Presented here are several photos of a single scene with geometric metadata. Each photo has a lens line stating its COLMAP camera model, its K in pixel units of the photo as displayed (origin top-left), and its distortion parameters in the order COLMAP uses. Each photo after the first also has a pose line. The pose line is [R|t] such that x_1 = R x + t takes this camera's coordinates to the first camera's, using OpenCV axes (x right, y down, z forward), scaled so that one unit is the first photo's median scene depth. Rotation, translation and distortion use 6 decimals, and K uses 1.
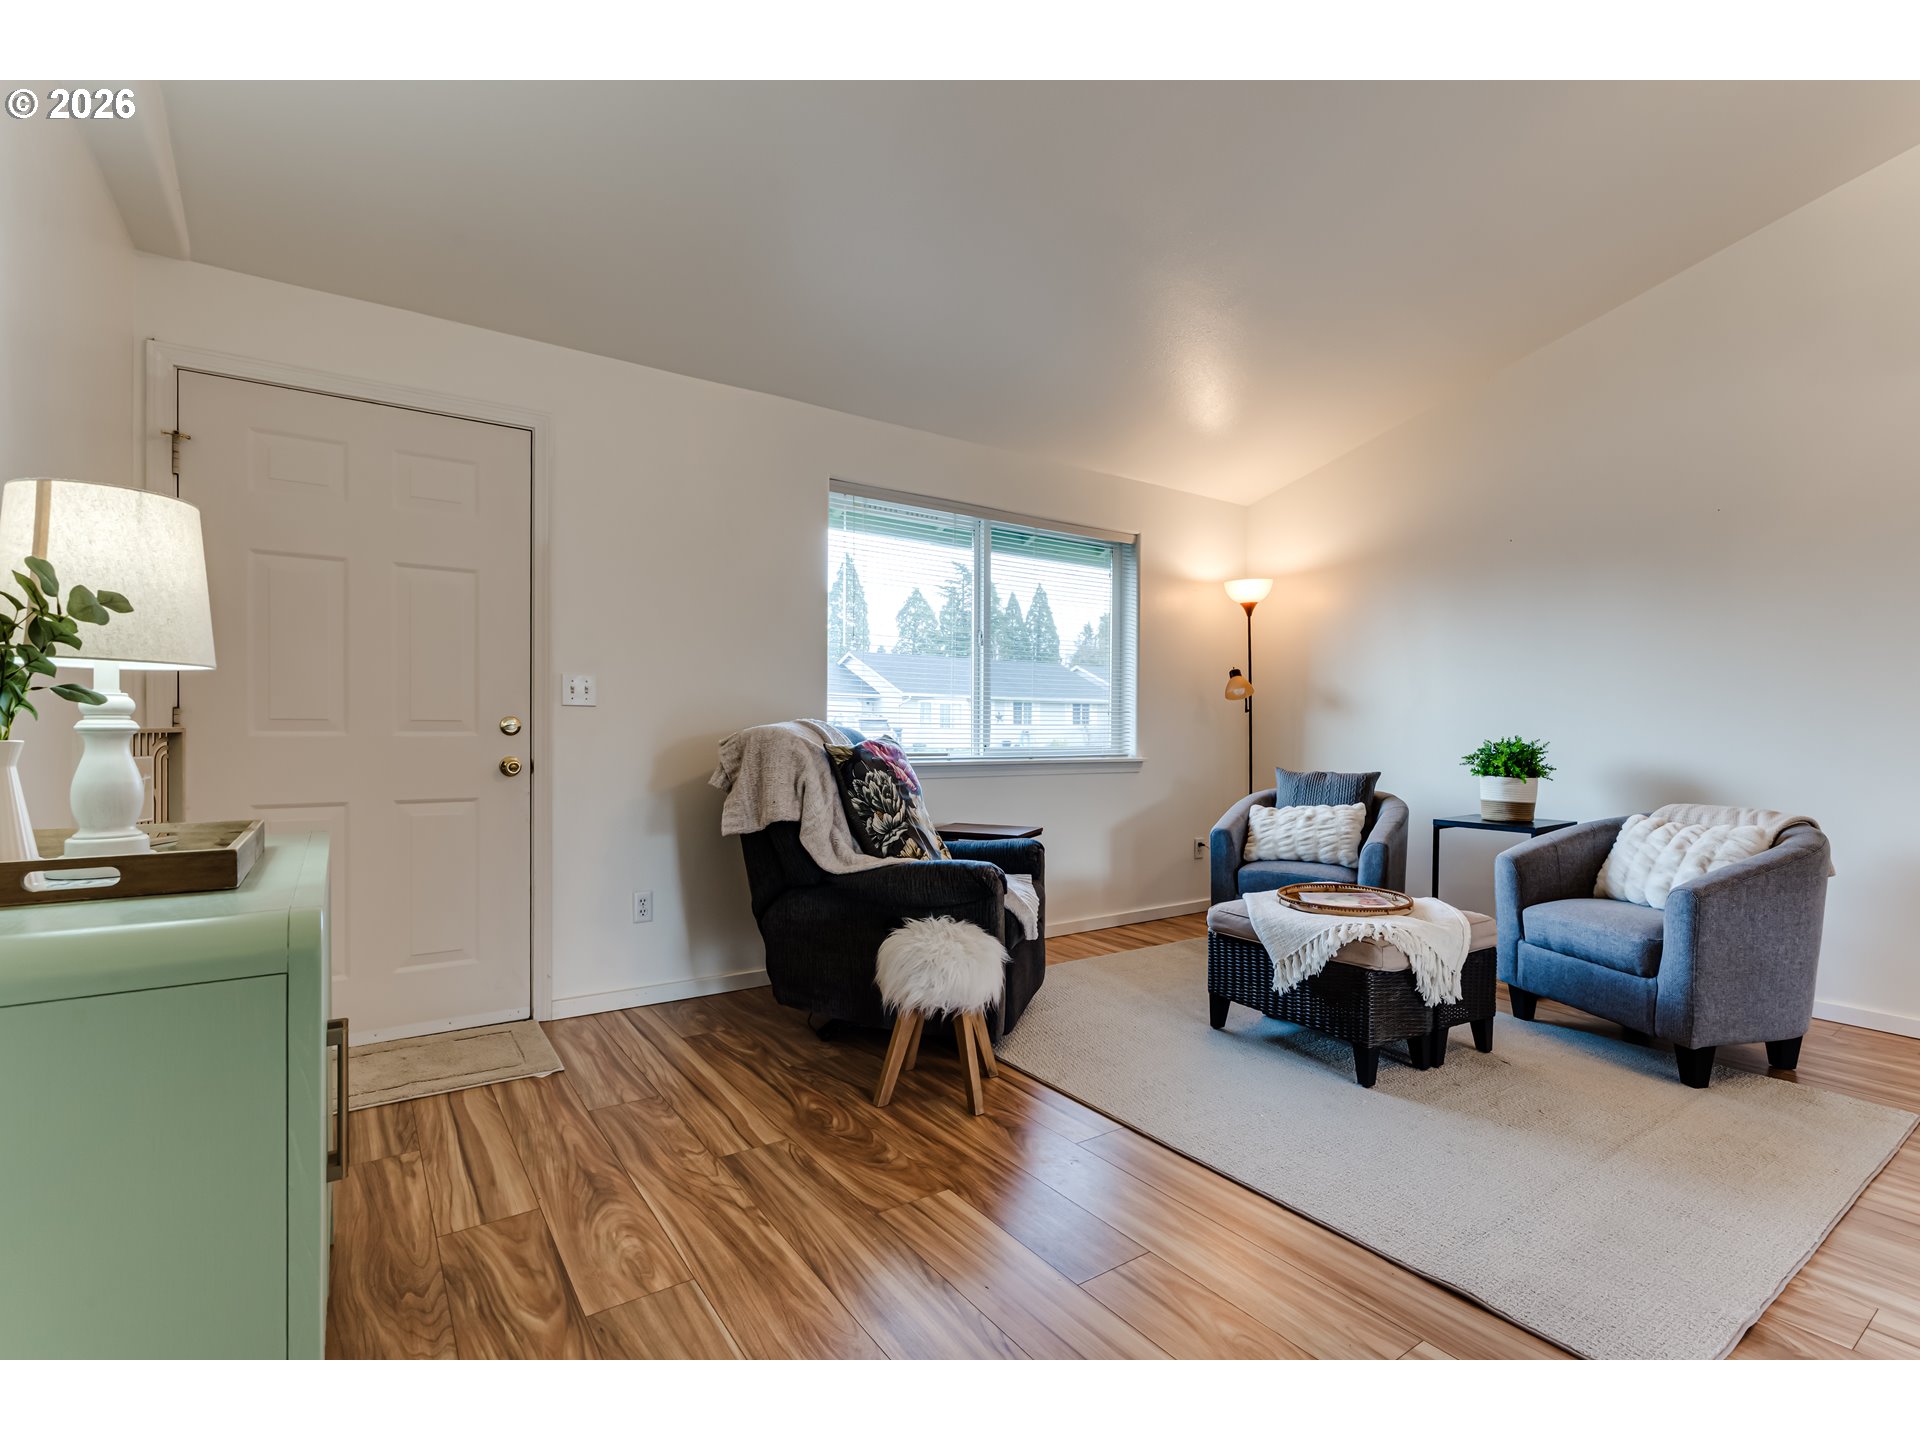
lens RADIAL K [[885.8, 0, 961.9], [0, 885.8, 741.9], [0, 0, 1]] dist [-0.001668, 0.000061]
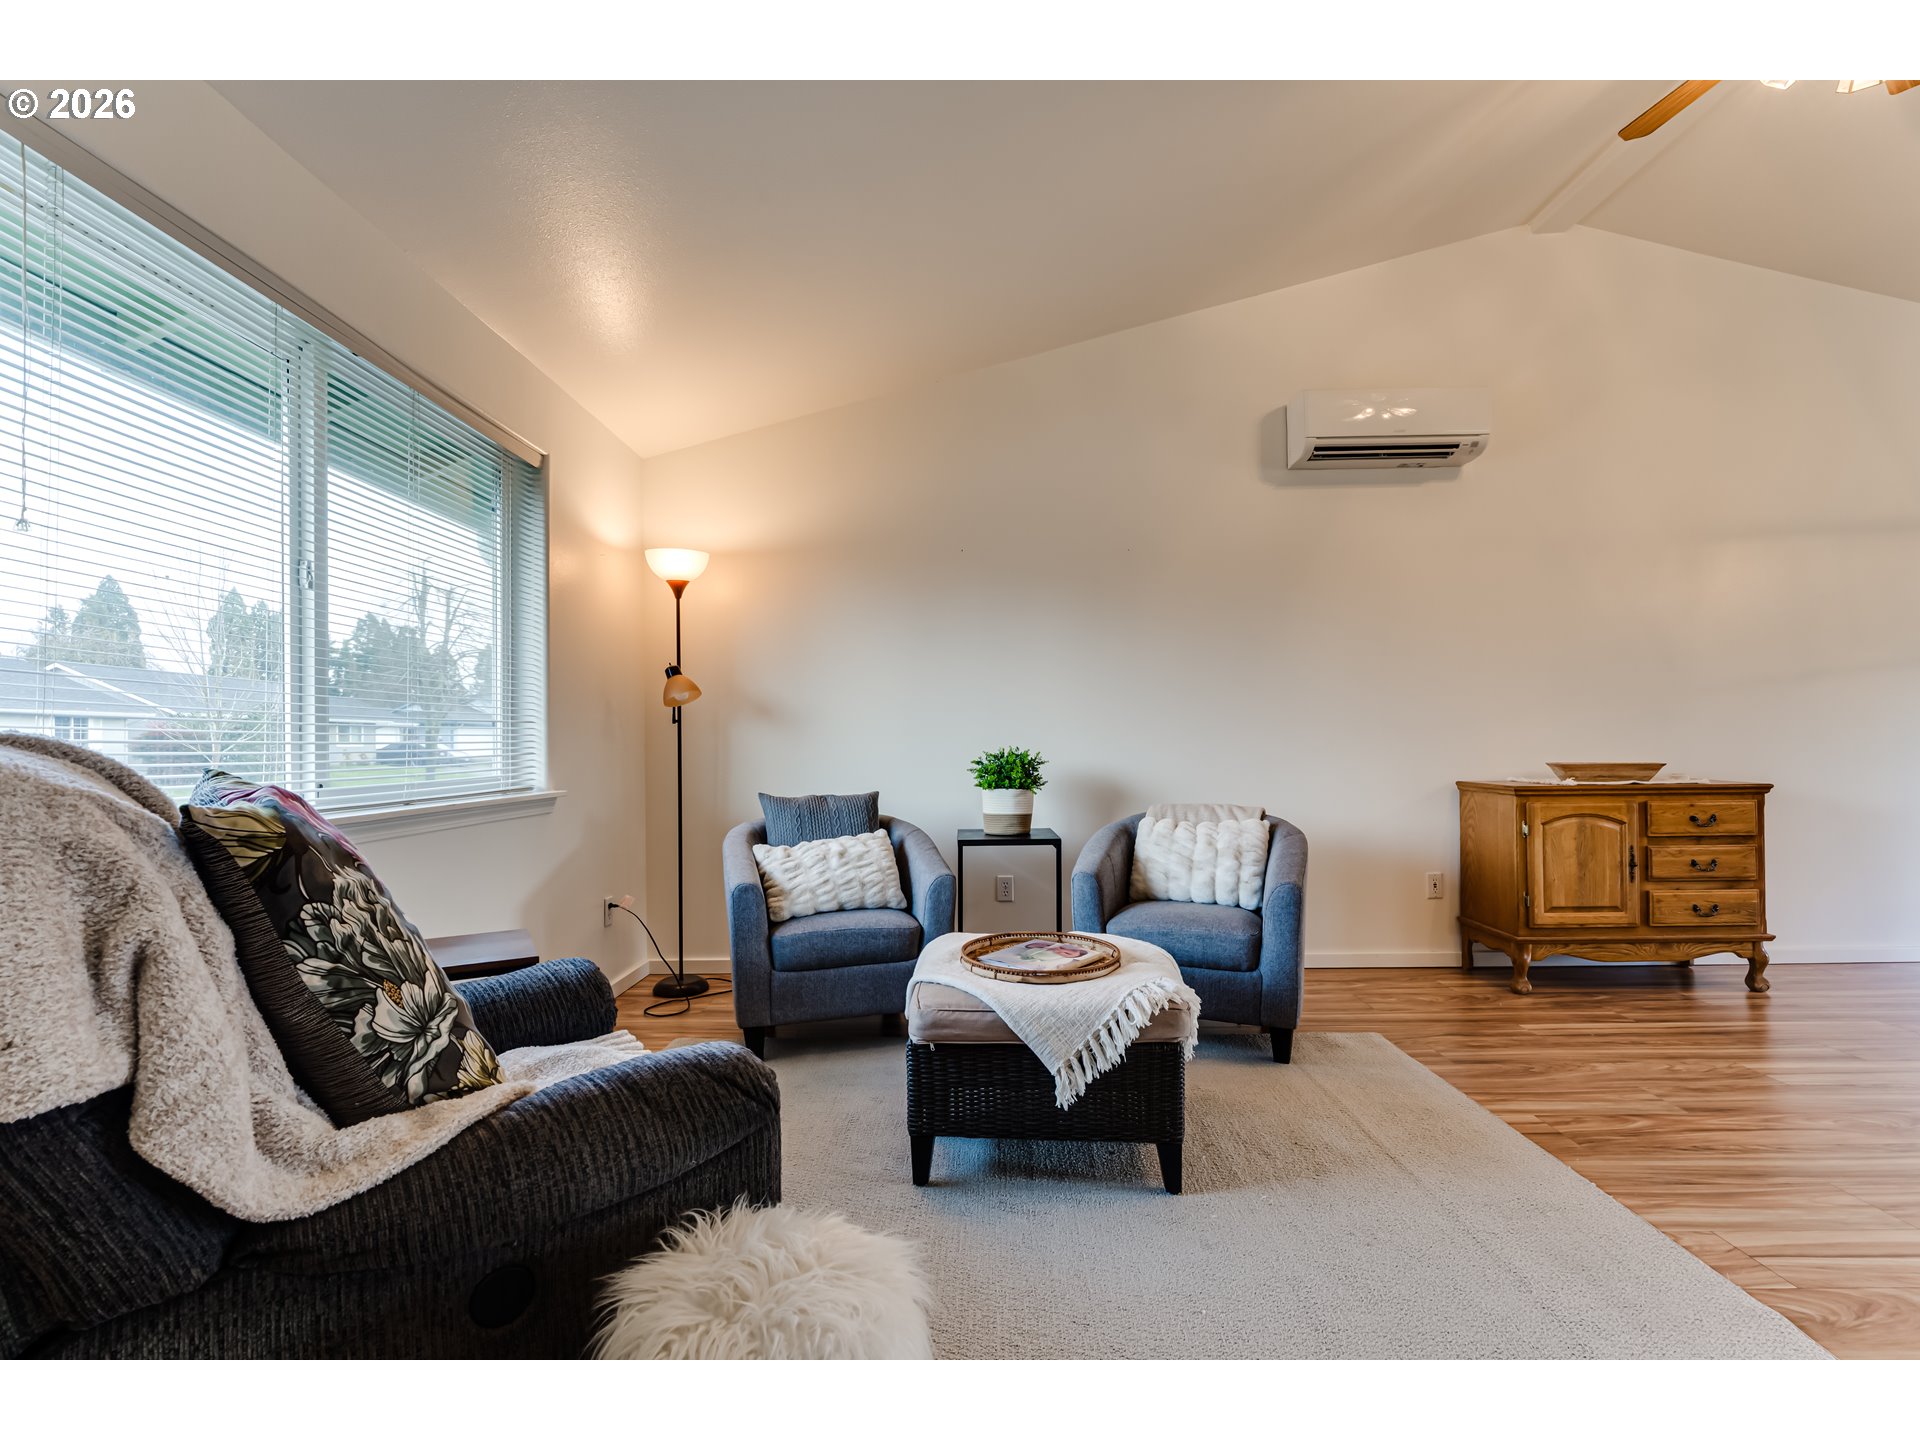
lens RADIAL K [[875.4, 0, 957.0], [0, 875.4, 732.7], [0, 0, 1]] dist [-0.003646, 0.001576]
pose [[0.584765, -0.004779, 0.811189, -0.235830], [0.029582, 0.999443, -0.015436, -0.010537], [-0.810663, 0.033023, 0.584580, 0.573207]]
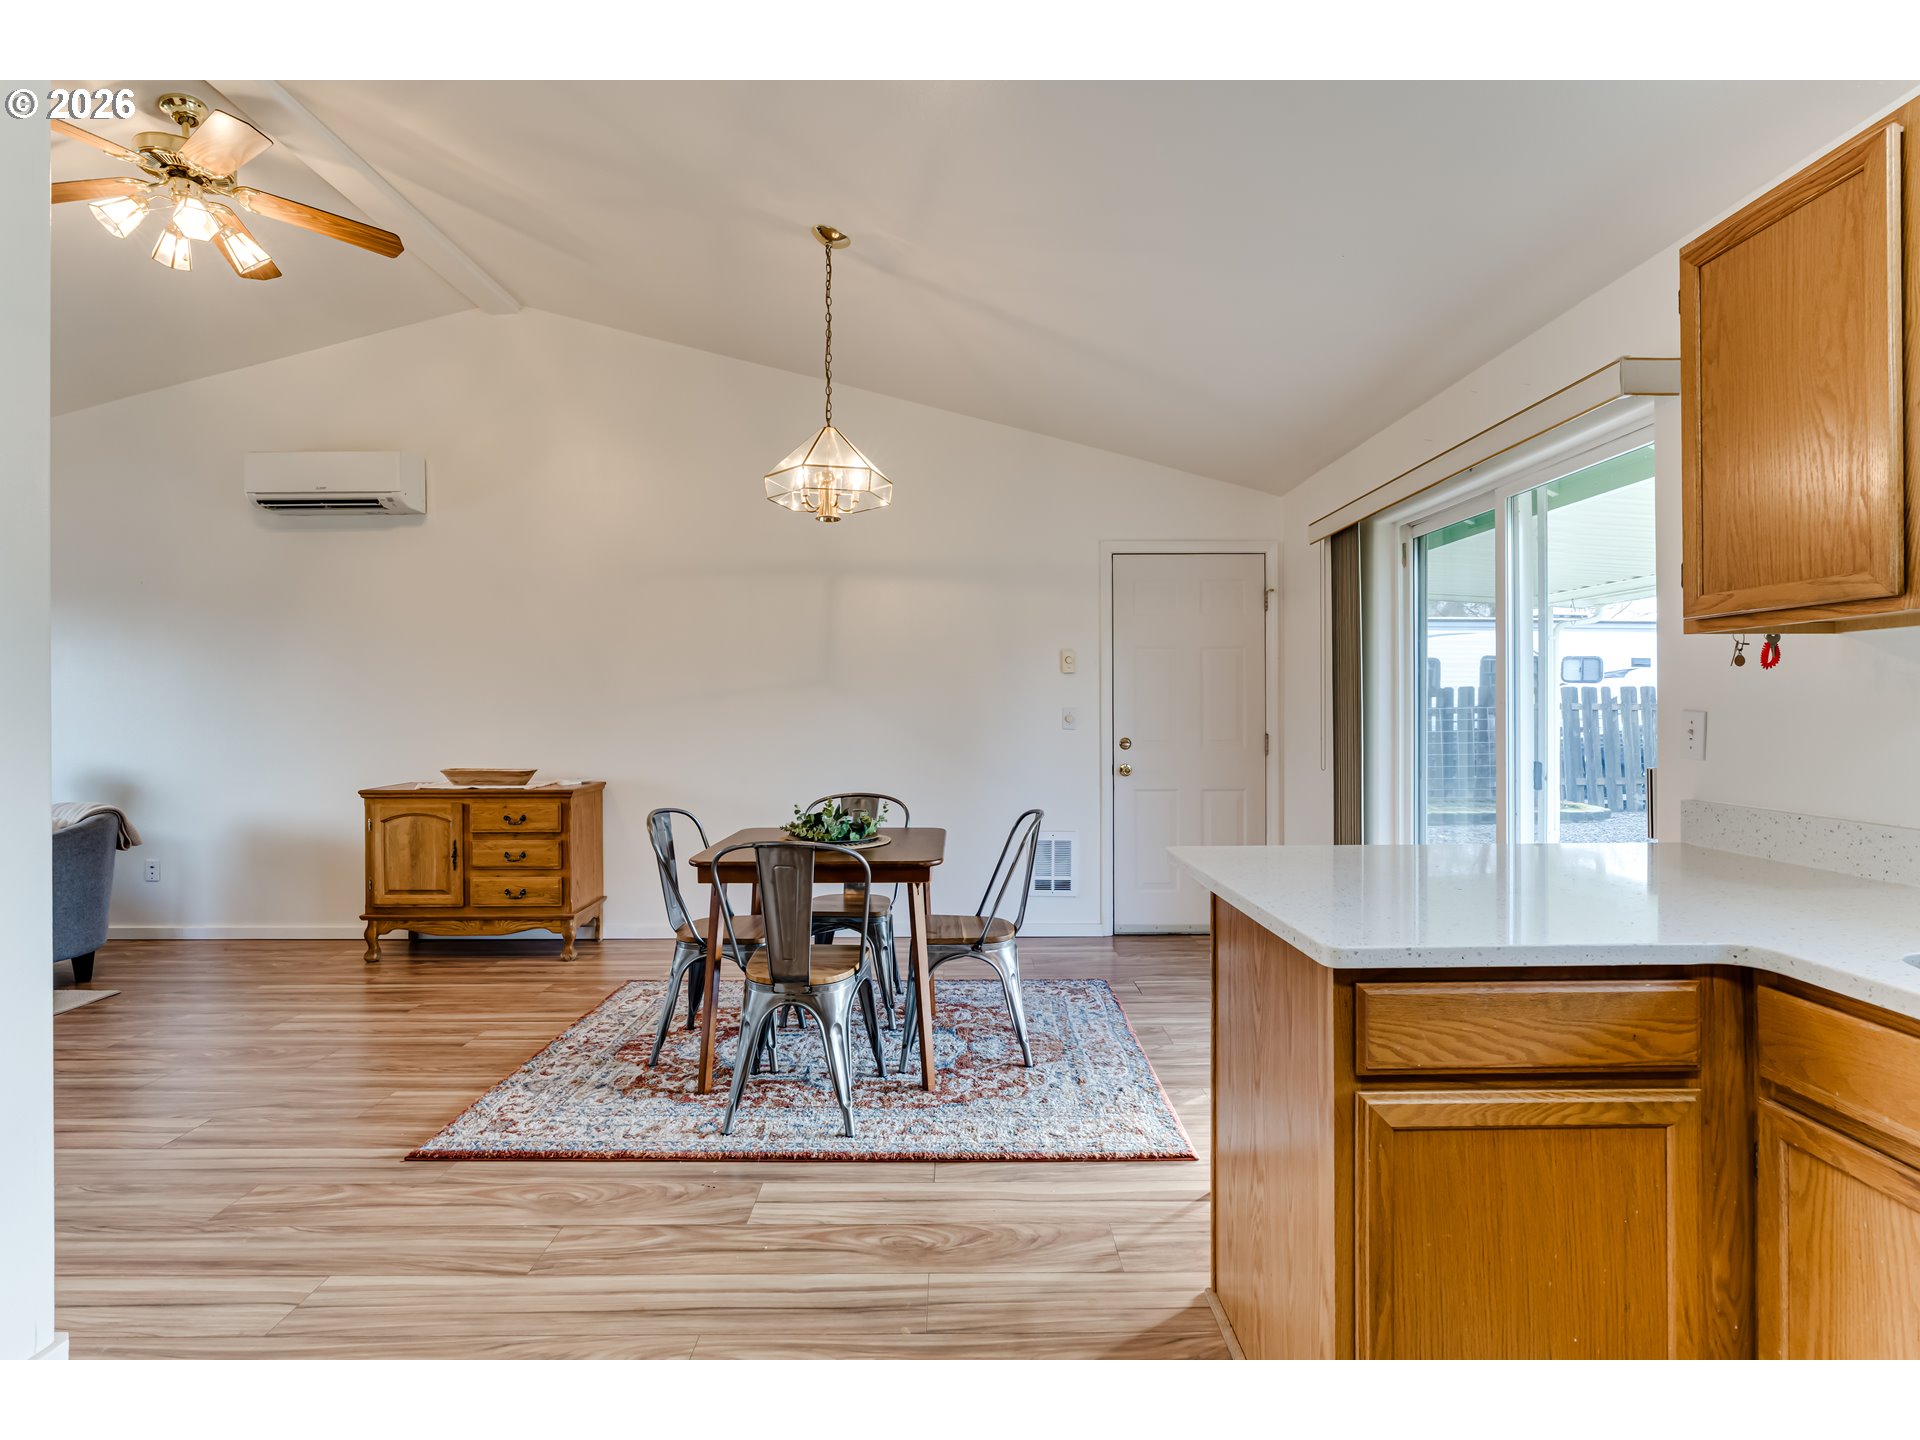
lens RADIAL K [[914.2, 0, 952.9], [0, 914.2, 705.7], [0, 0, 1]] dist [-0.003207, -0.000377]
pose [[0.572505, -0.008322, 0.819859, 0.464636], [0.019856, 0.999796, -0.003717, -0.046056], [-0.819661, 0.018407, 0.572554, -0.932369]]
